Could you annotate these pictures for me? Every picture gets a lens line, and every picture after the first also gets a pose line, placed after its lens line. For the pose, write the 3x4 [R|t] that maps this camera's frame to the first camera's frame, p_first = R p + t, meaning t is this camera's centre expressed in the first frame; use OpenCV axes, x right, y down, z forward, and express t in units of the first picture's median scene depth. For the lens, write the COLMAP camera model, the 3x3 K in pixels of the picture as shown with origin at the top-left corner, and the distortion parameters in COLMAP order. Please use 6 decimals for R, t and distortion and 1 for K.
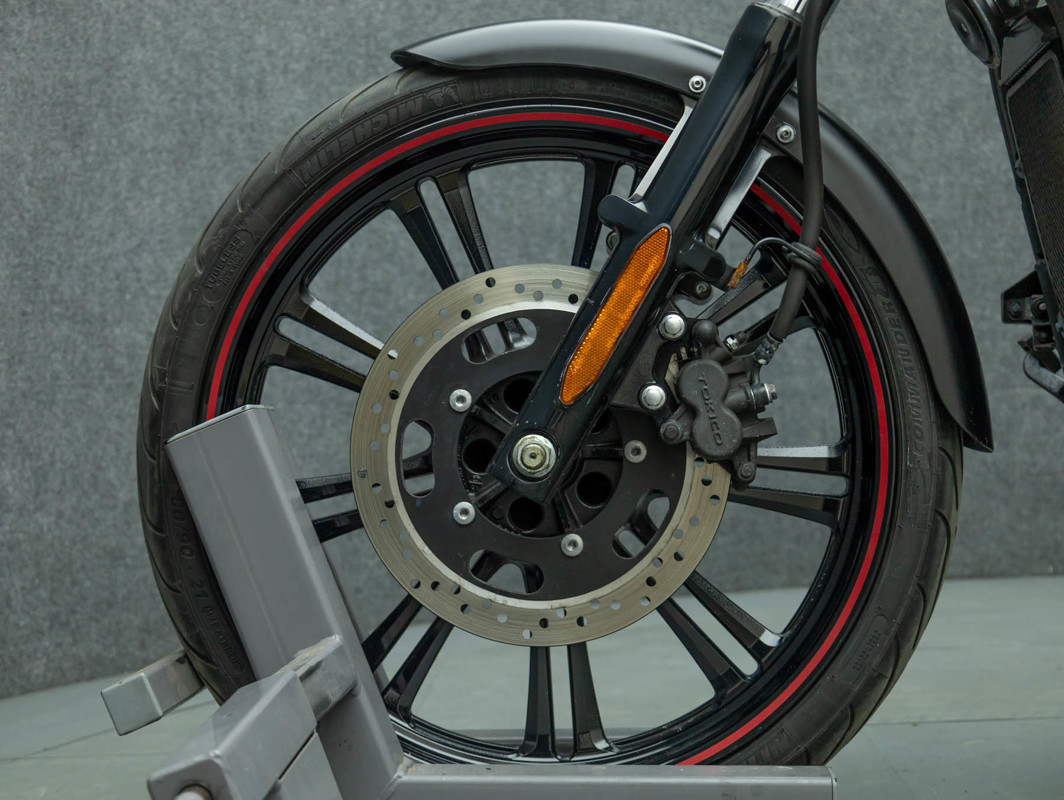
lens RADIAL K [[1561.5, 0, 530.8], [0, 1561.5, 457.4], [0, 0, 1]] dist [0.022654, 0.000000]
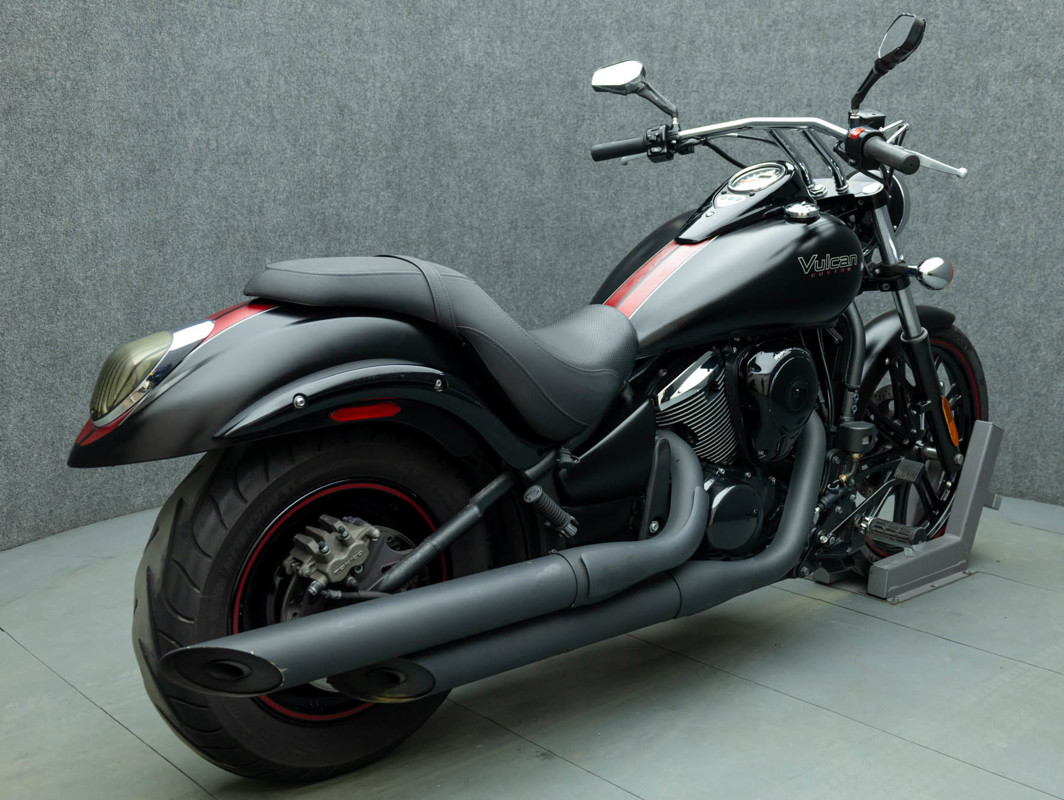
lens RADIAL K [[1161.1, 0, 571.7], [0, 1161.1, 393.1], [0, 0, 1]] dist [0.013691, 0.000000]
pose [[0.997484, 0.063029, -0.032441, 0.284000], [-0.057853, 0.988280, 0.141266, -0.241593], [0.040965, -0.139033, 0.989440, -0.470467]]
